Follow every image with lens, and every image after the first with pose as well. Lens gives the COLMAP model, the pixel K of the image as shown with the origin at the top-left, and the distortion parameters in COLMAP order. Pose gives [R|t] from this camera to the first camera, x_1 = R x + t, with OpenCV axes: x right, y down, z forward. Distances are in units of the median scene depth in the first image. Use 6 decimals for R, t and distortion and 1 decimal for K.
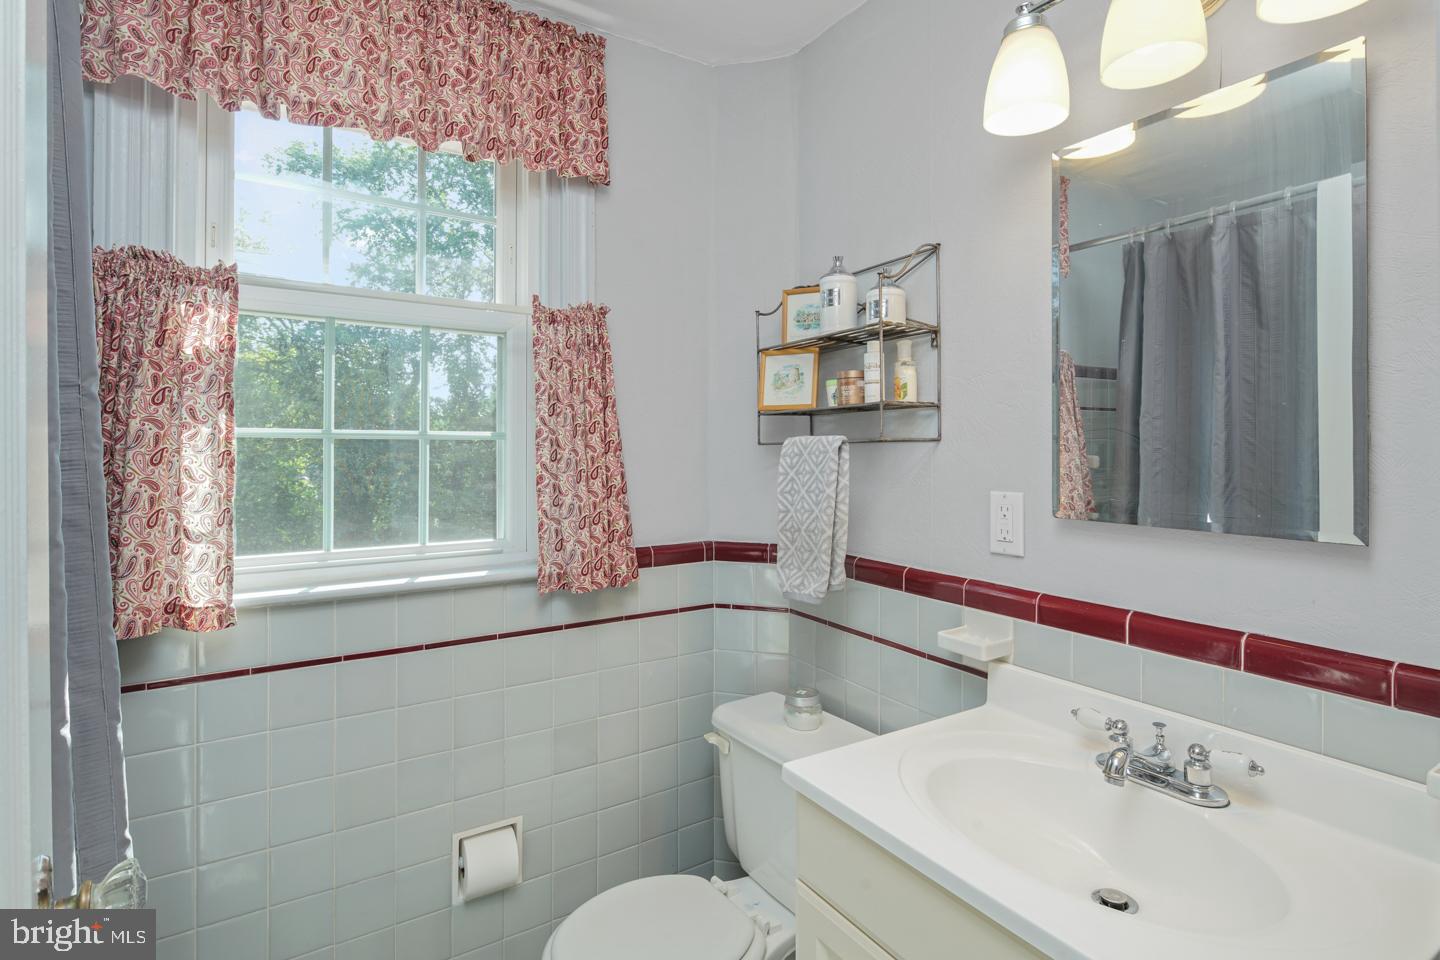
lens RADIAL K [[716.4, 0, 726.0], [0, 716.4, 428.5], [0, 0, 1]] dist [-0.000050, -0.001442]
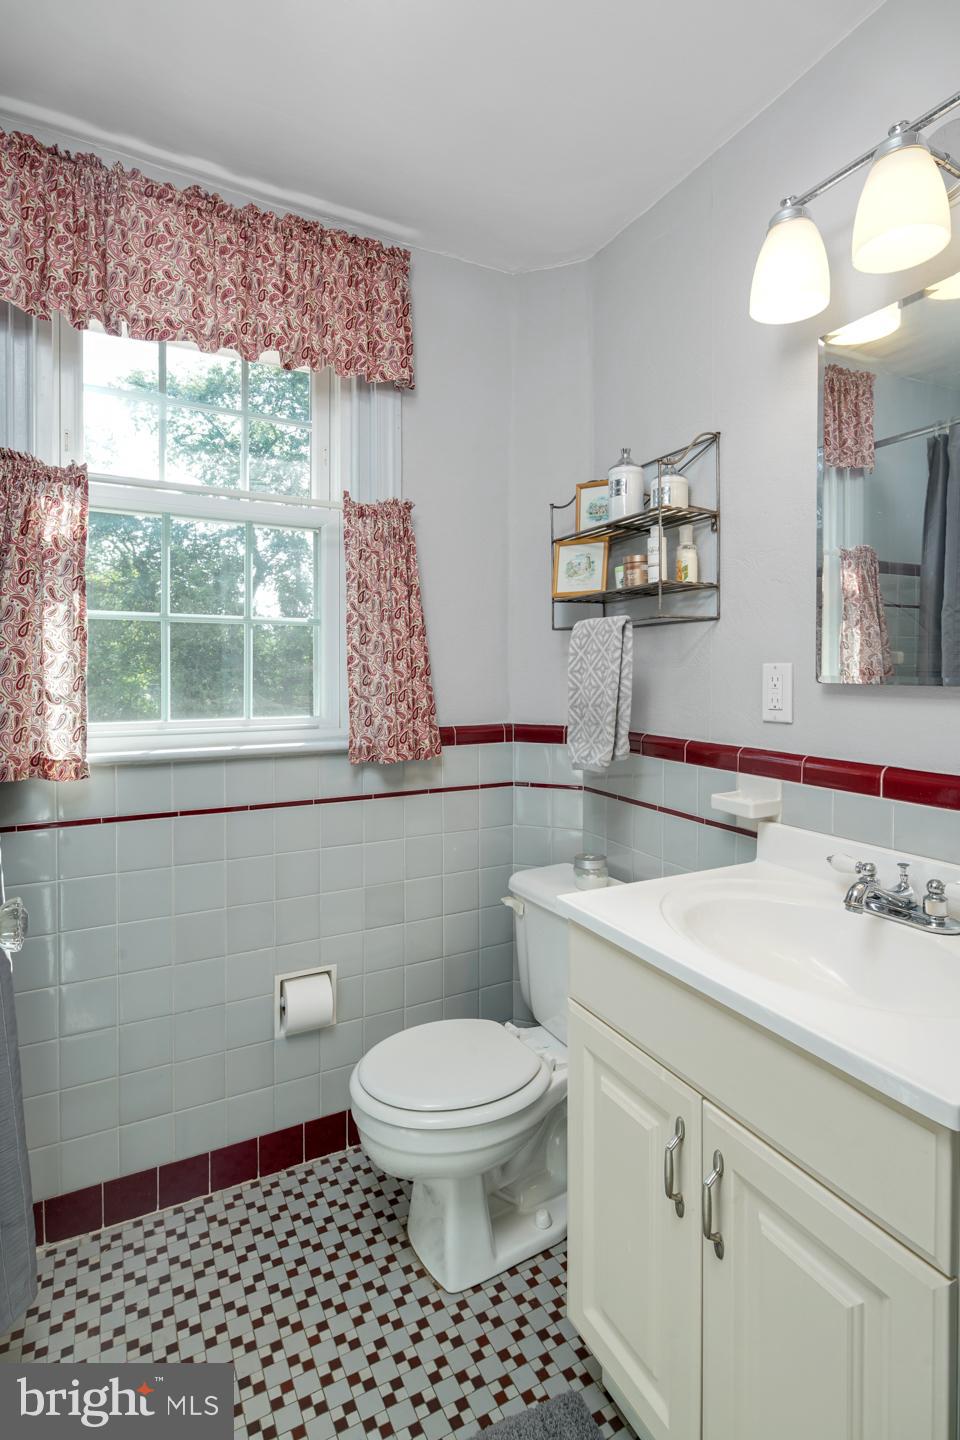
lens RADIAL K [[716.4, 0, 492.0], [0, 716.4, 661.6], [0, 0, 1]] dist [-0.000050, -0.001442]
pose [[0.996639, 0.001364, -0.081907, 0.049089], [0.000154, 0.999828, 0.018525, 0.057125], [0.081918, -0.018475, 0.996468, -0.080867]]
